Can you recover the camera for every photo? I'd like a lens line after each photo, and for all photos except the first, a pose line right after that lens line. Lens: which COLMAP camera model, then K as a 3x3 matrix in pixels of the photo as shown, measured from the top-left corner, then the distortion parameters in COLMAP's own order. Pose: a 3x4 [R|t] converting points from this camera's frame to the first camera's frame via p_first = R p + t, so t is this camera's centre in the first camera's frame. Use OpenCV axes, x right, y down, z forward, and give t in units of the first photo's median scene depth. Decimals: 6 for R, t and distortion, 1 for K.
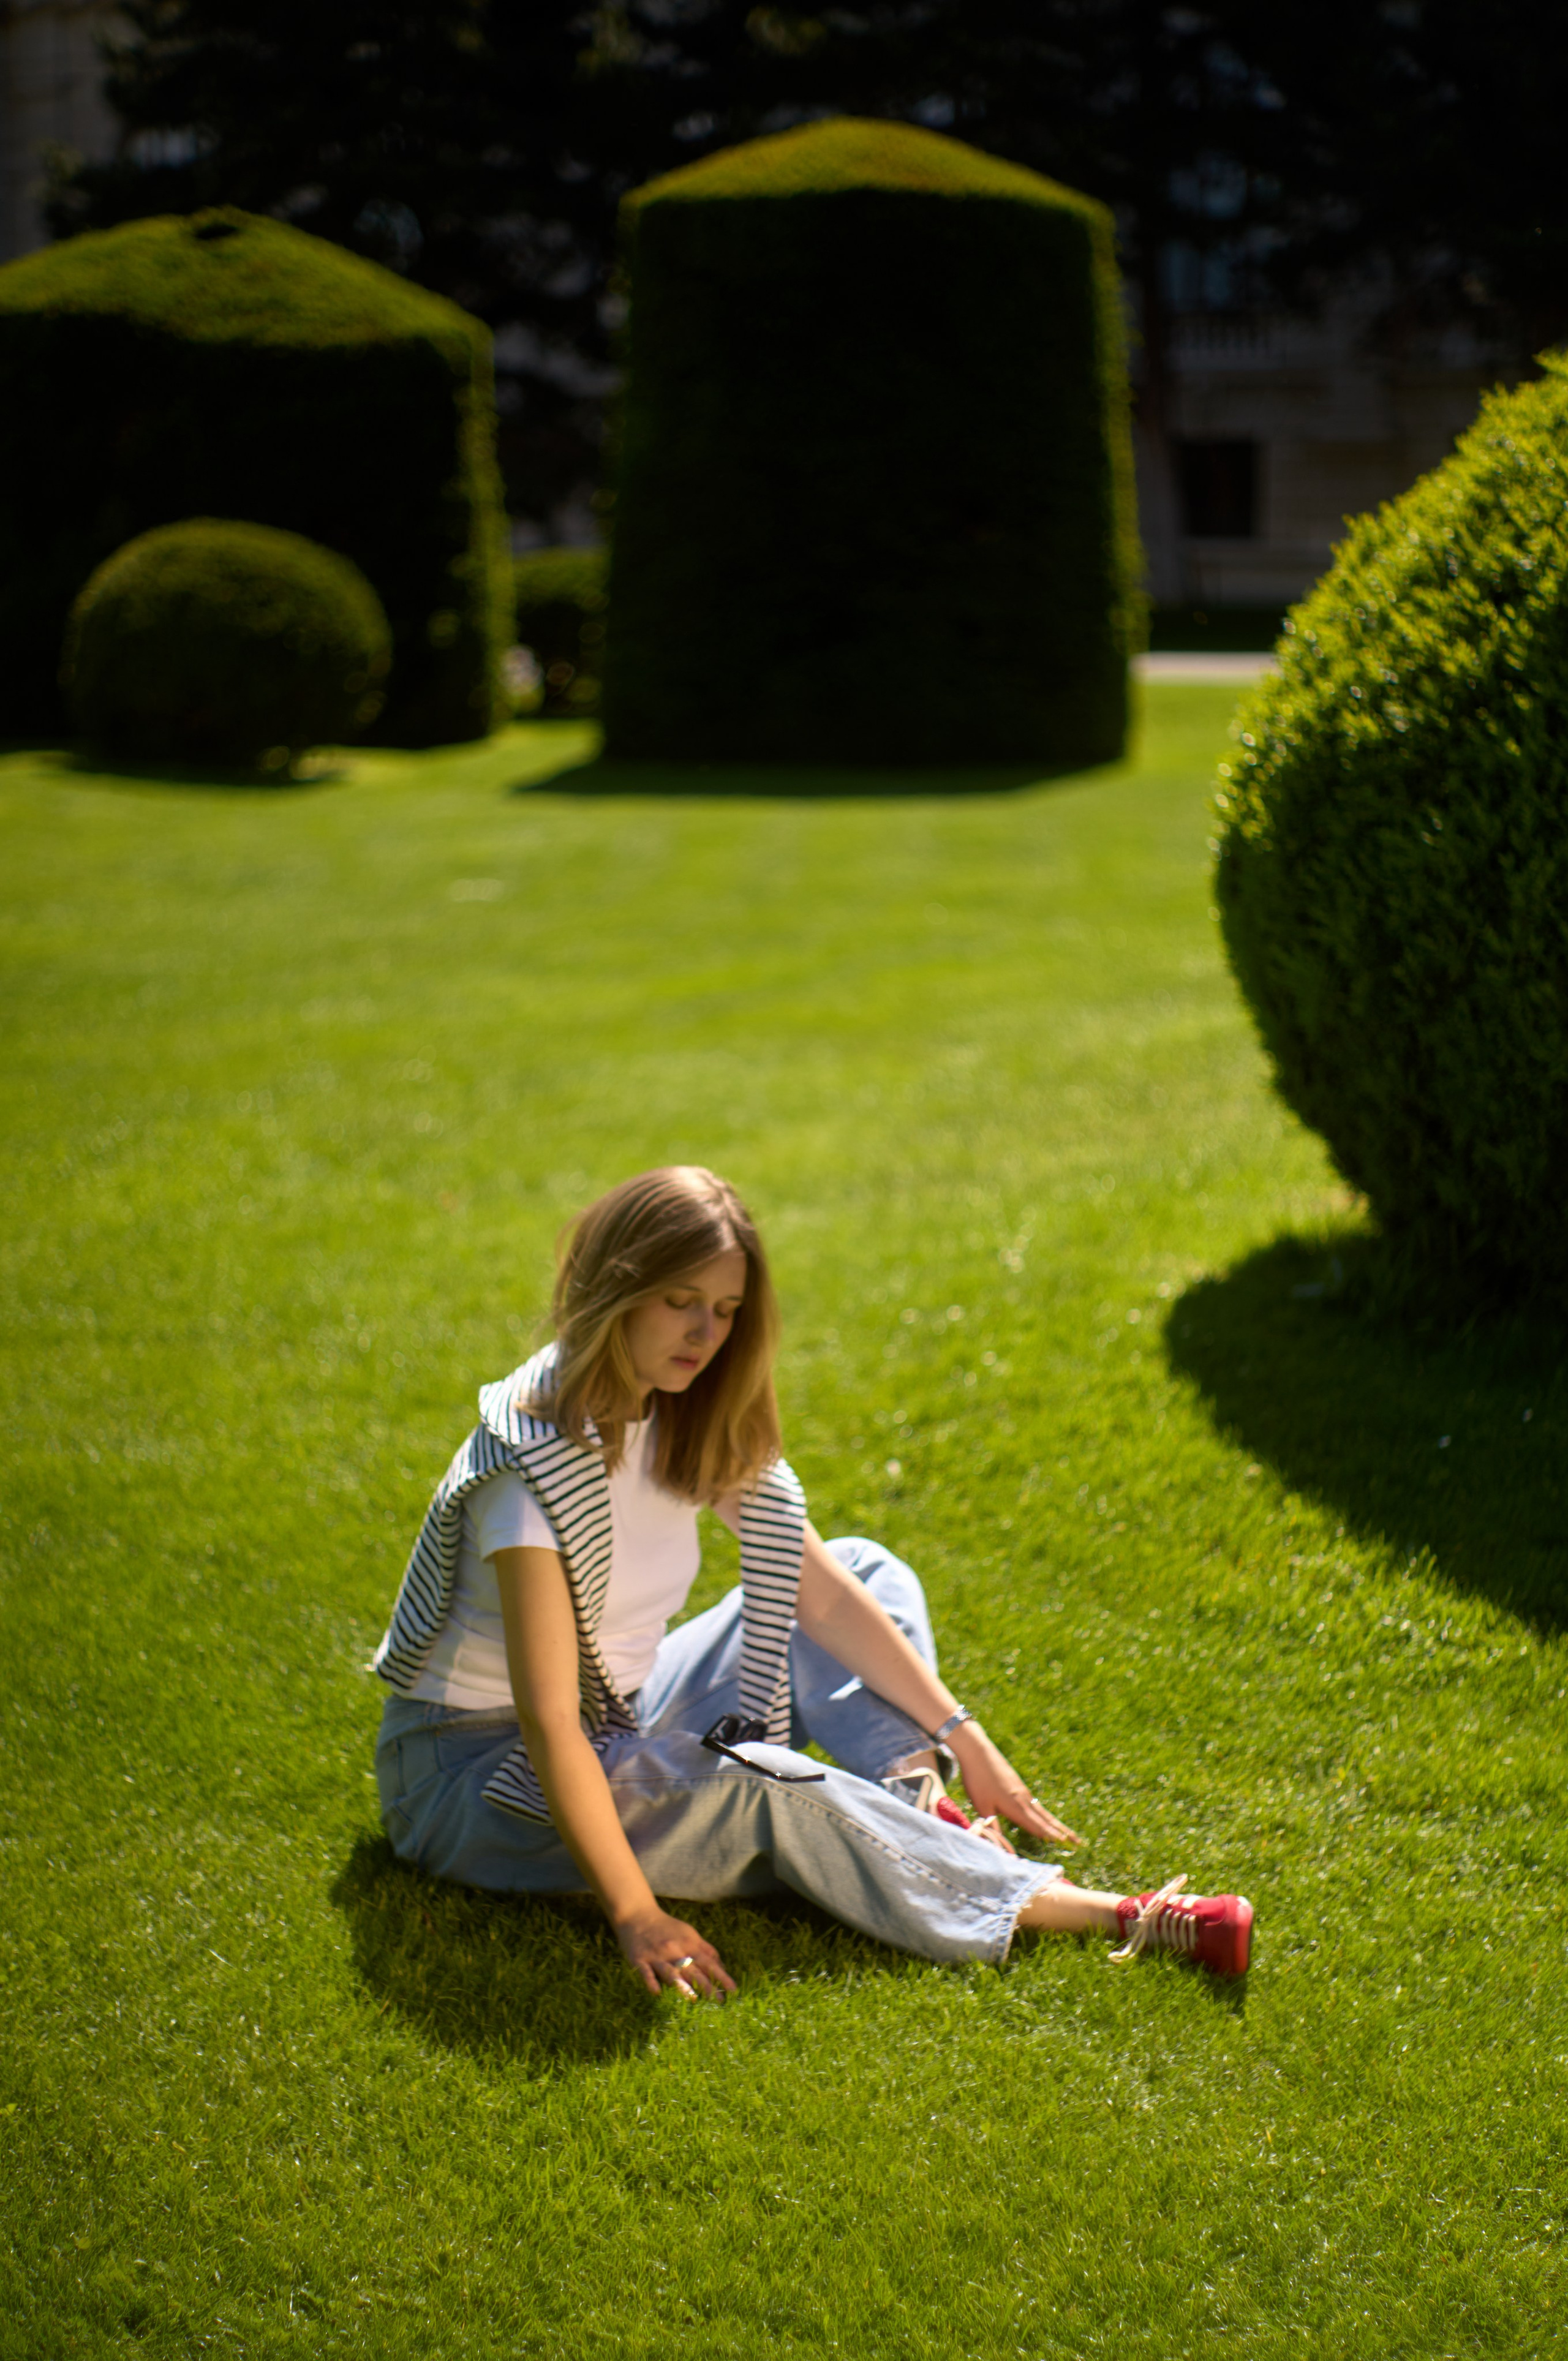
lens RADIAL K [[3654.7, 0, 778.7], [0, 3654.7, 1248.0], [0, 0, 1]] dist [-0.016712, -0.424117]
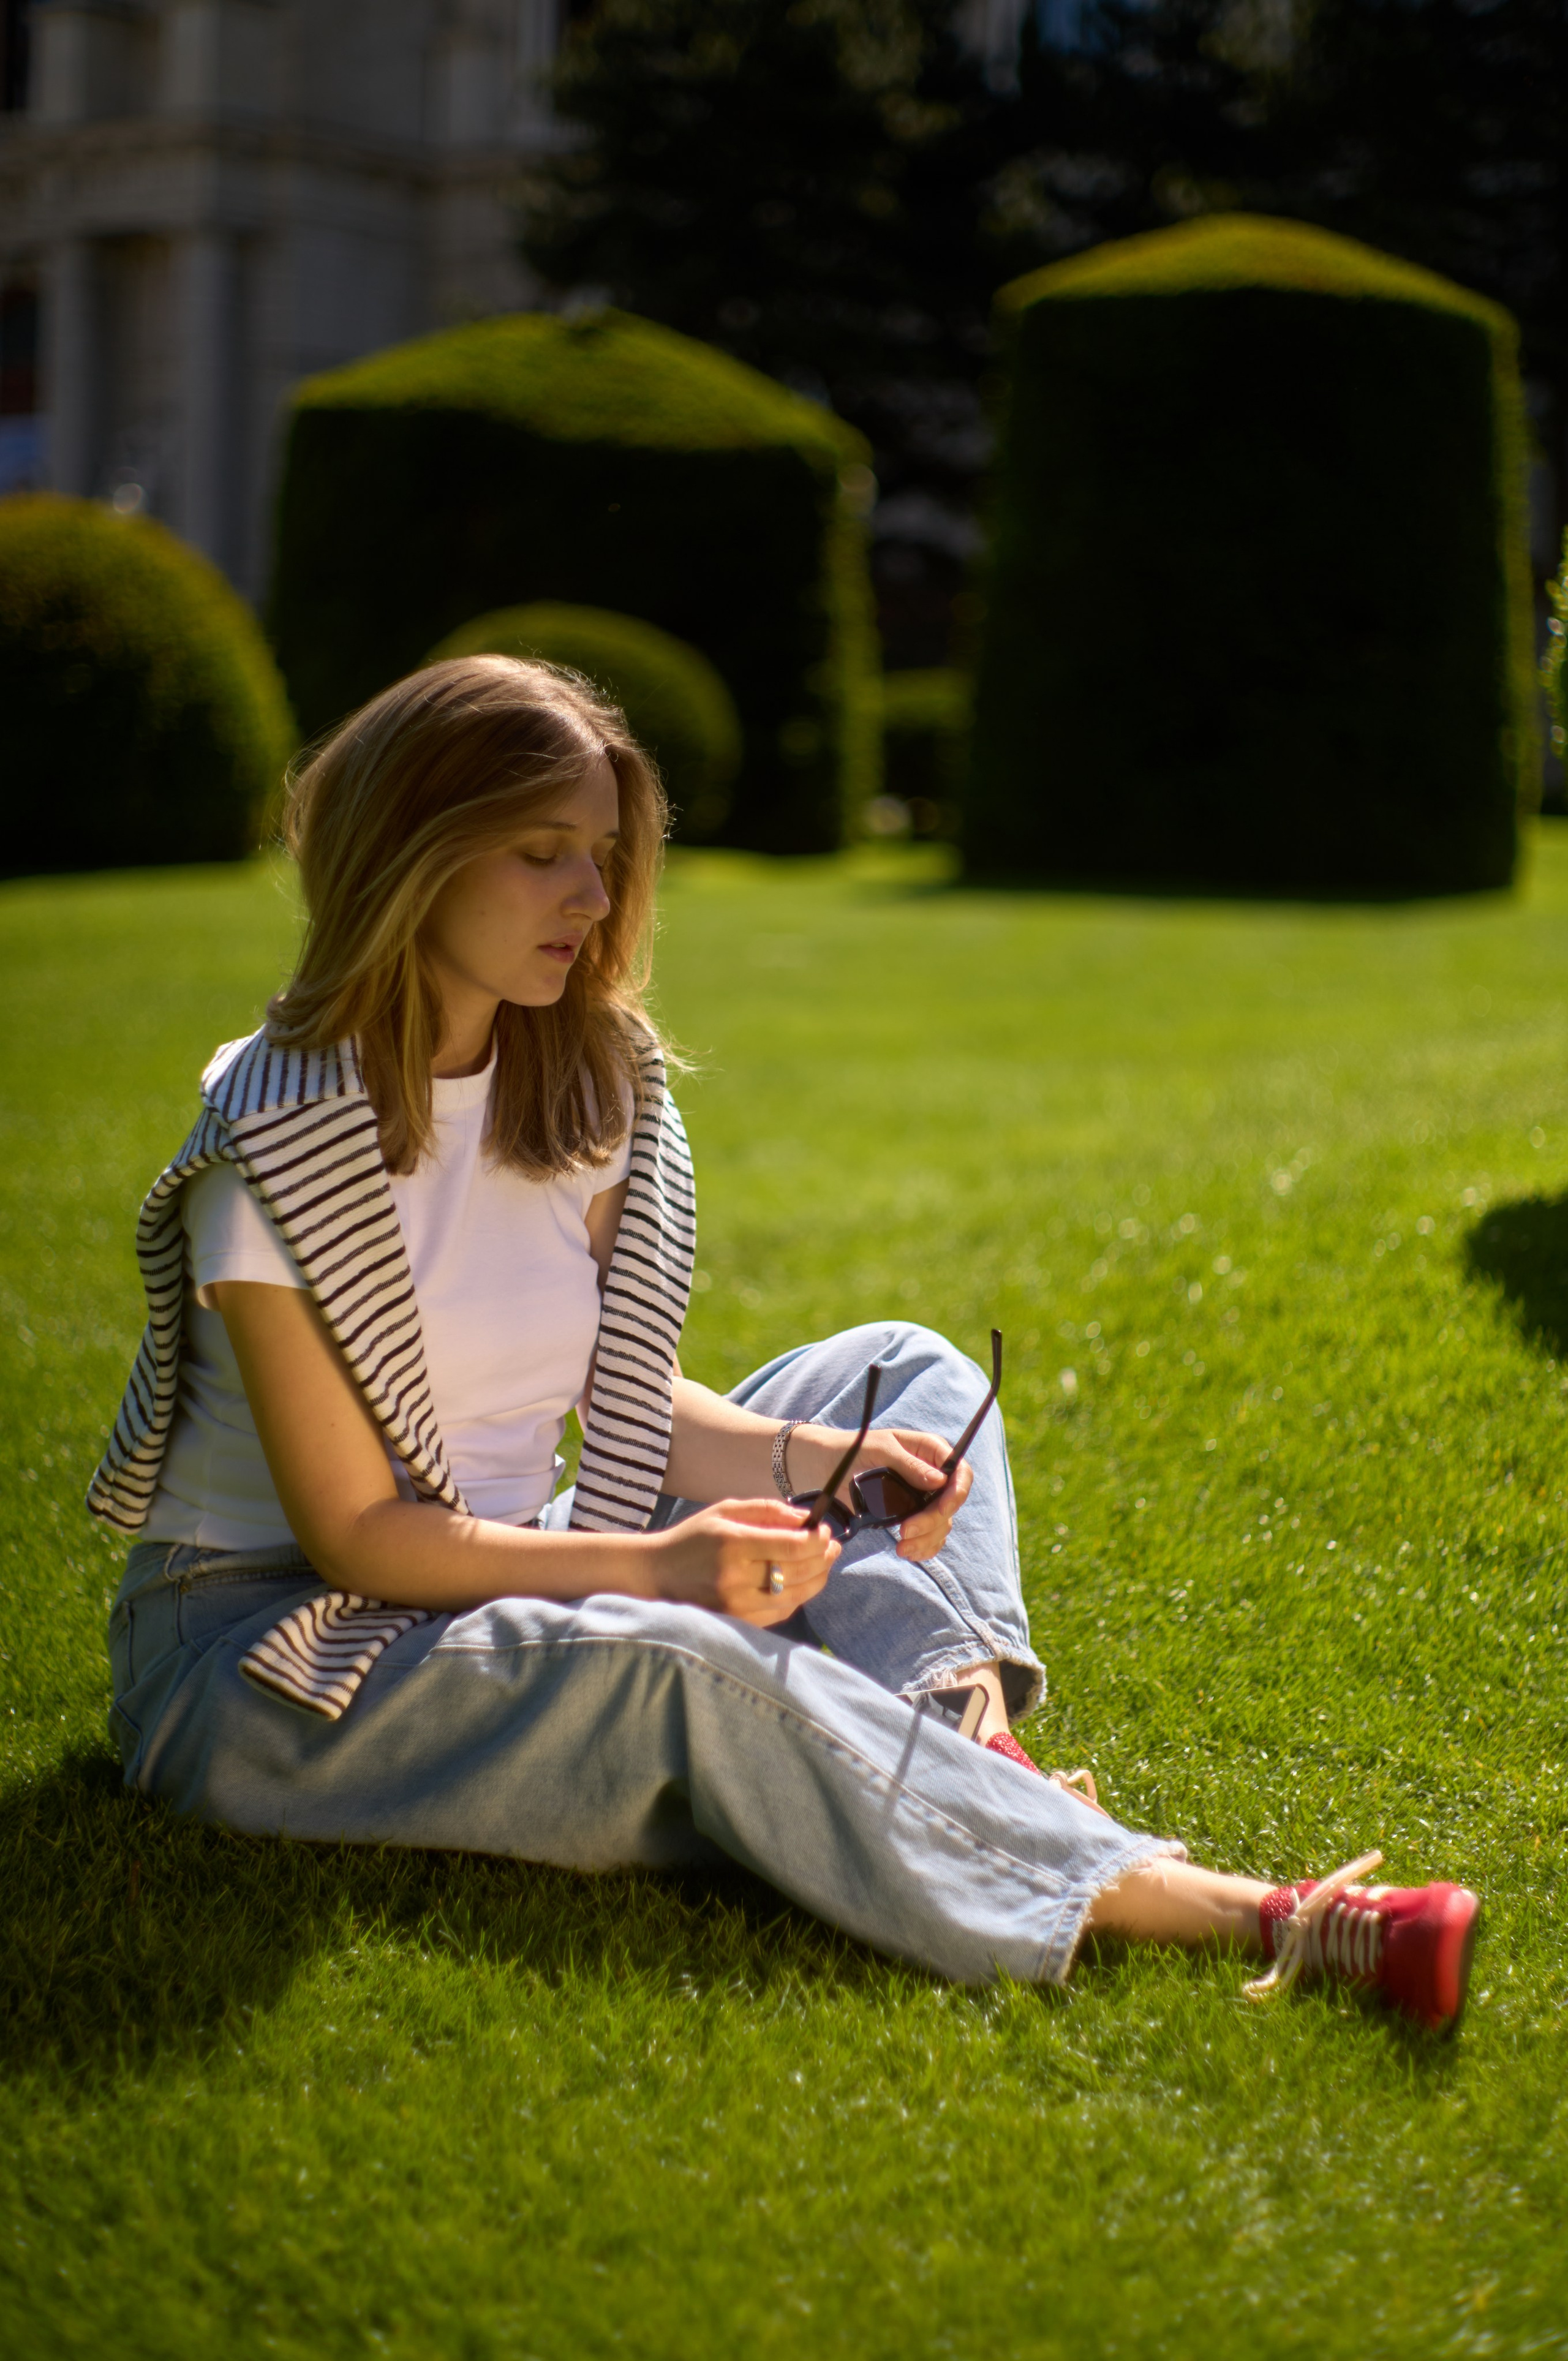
lens RADIAL K [[3603.5, 0, 784.0], [0, 3603.5, 1180.5], [0, 0, 1]] dist [-0.040879, -0.419352]
pose [[0.993217, 0.041044, -0.108787, 0.052103], [-0.049612, 0.995776, -0.077261, 0.079807], [0.105157, 0.082134, 0.991058, 0.294470]]
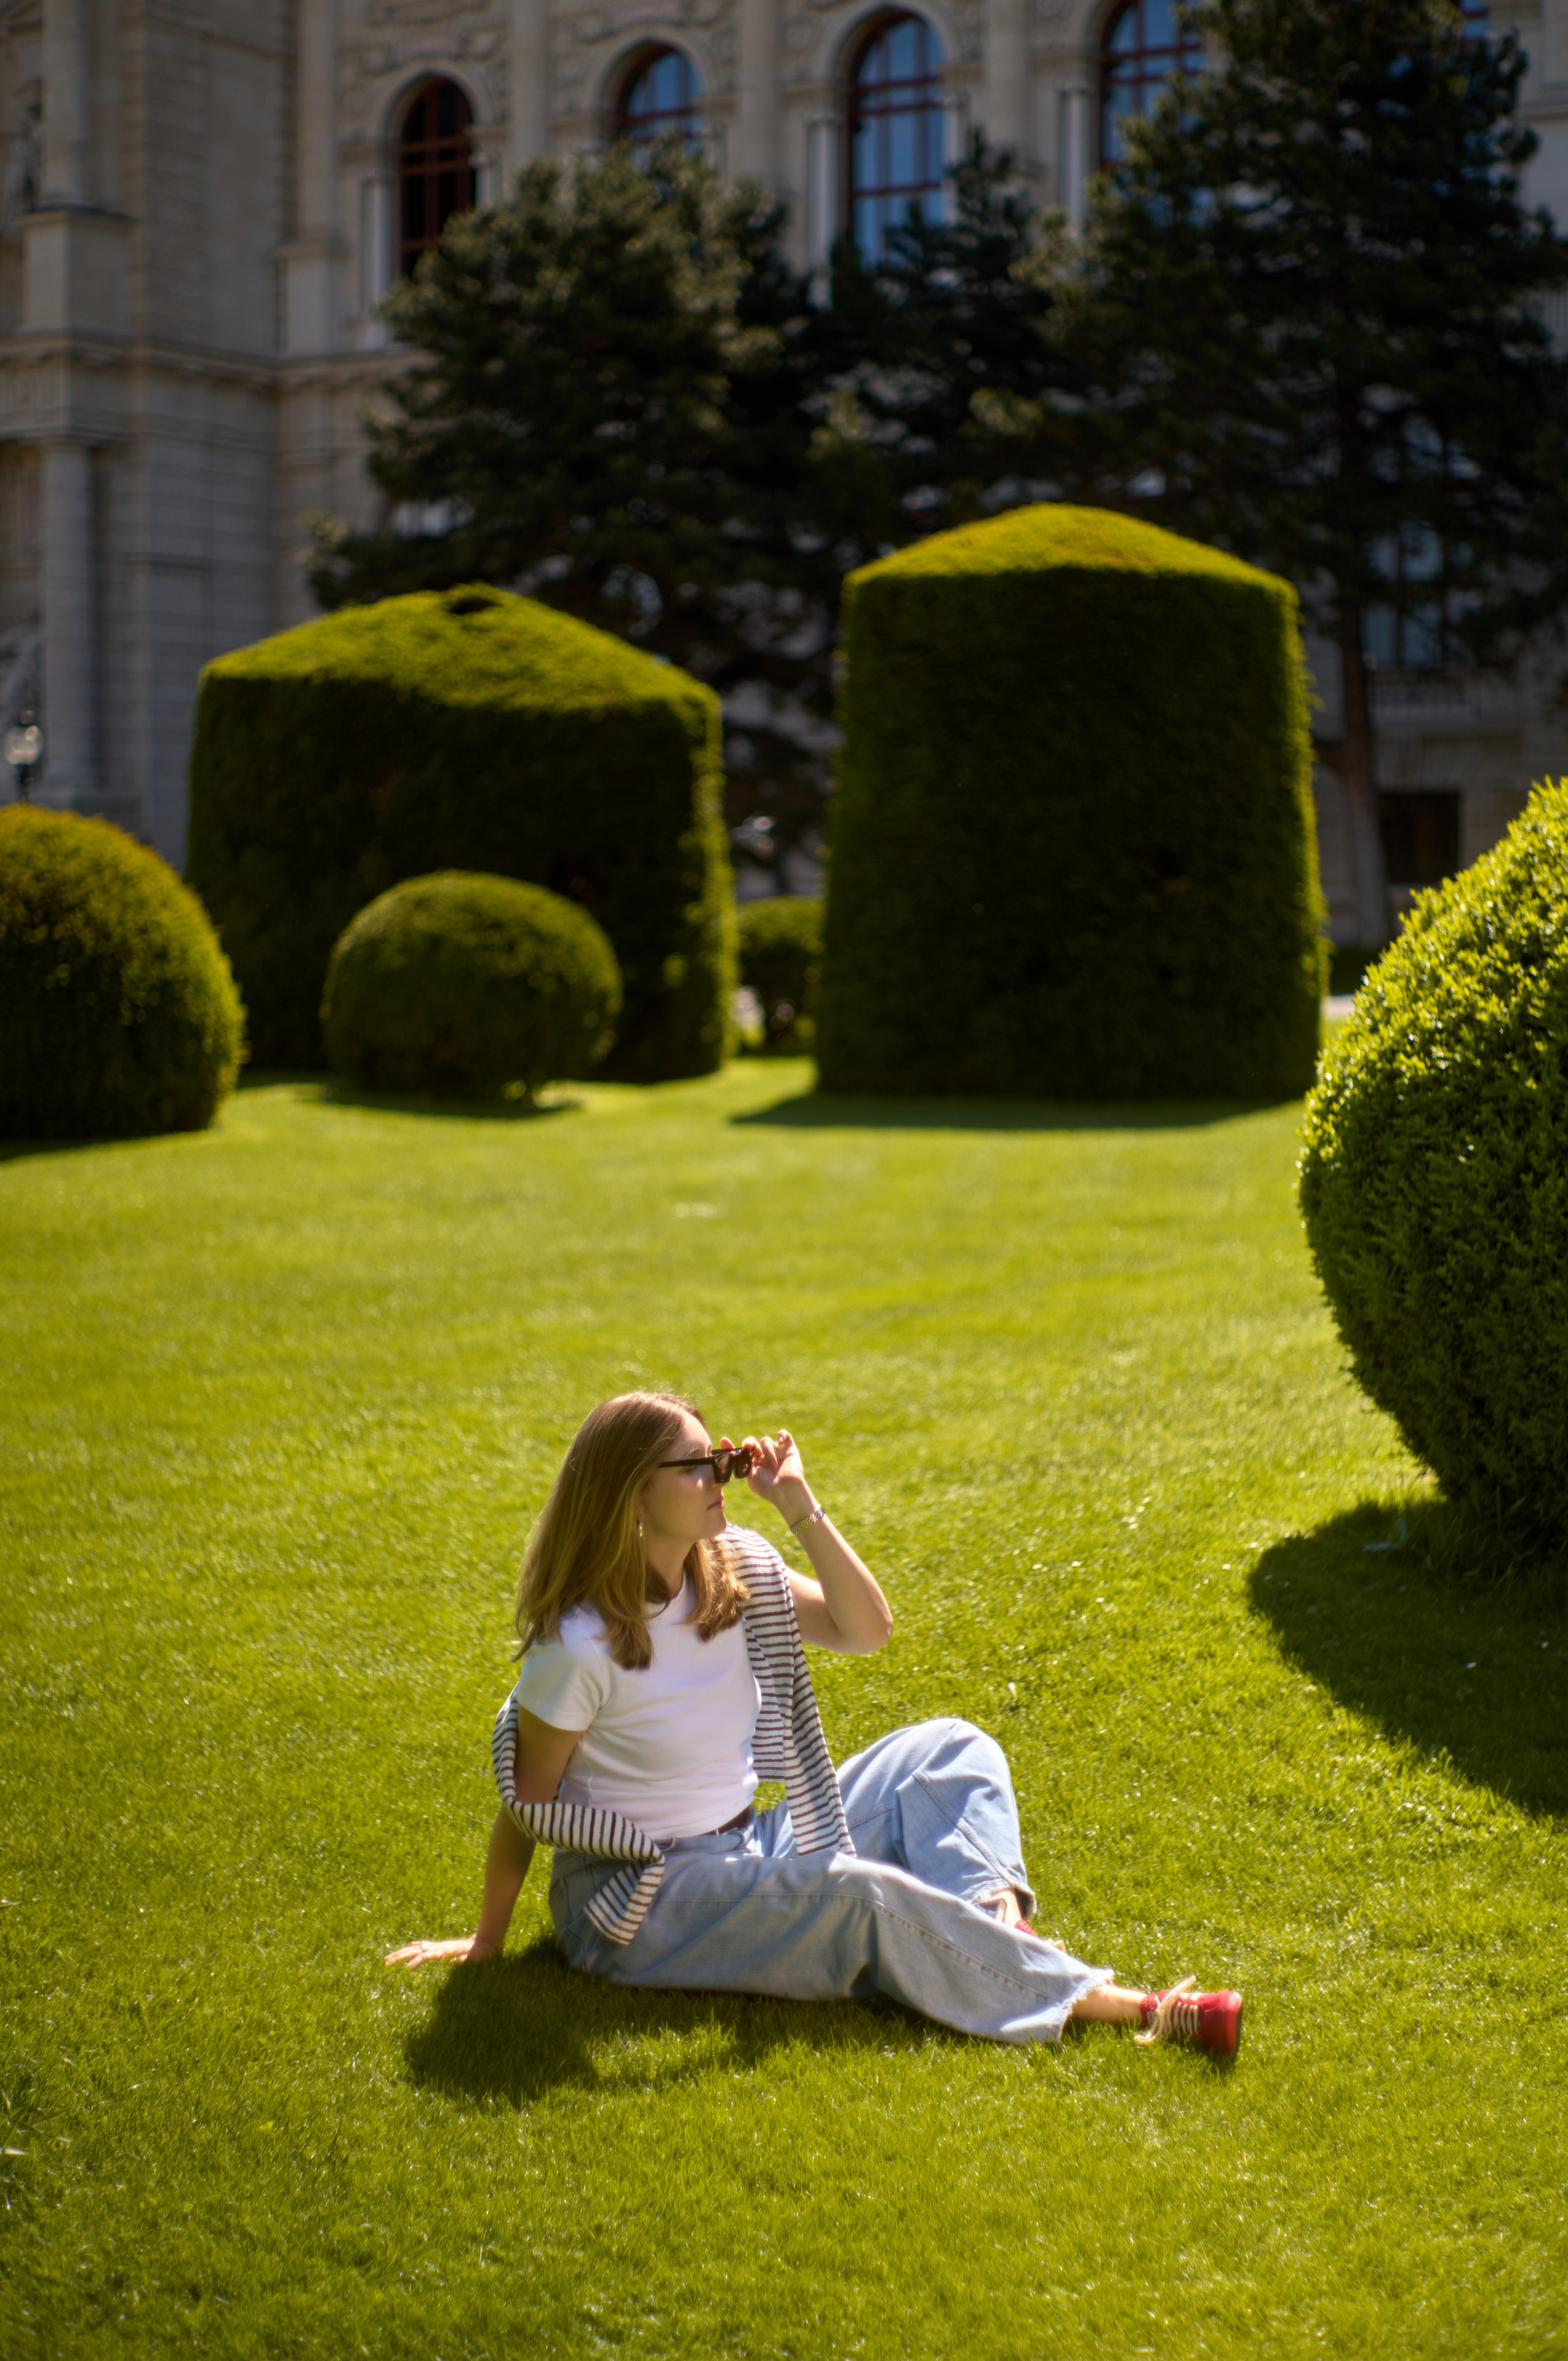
lens RADIAL K [[3603.5, 0, 784.0], [0, 3603.5, 1180.5], [0, 0, 1]] dist [-0.040879, -0.419352]
pose [[0.998027, 0.006015, -0.062504, 0.030176], [-0.012753, 0.994072, -0.107974, 0.024290], [0.061484, 0.108558, 0.992187, -0.179386]]
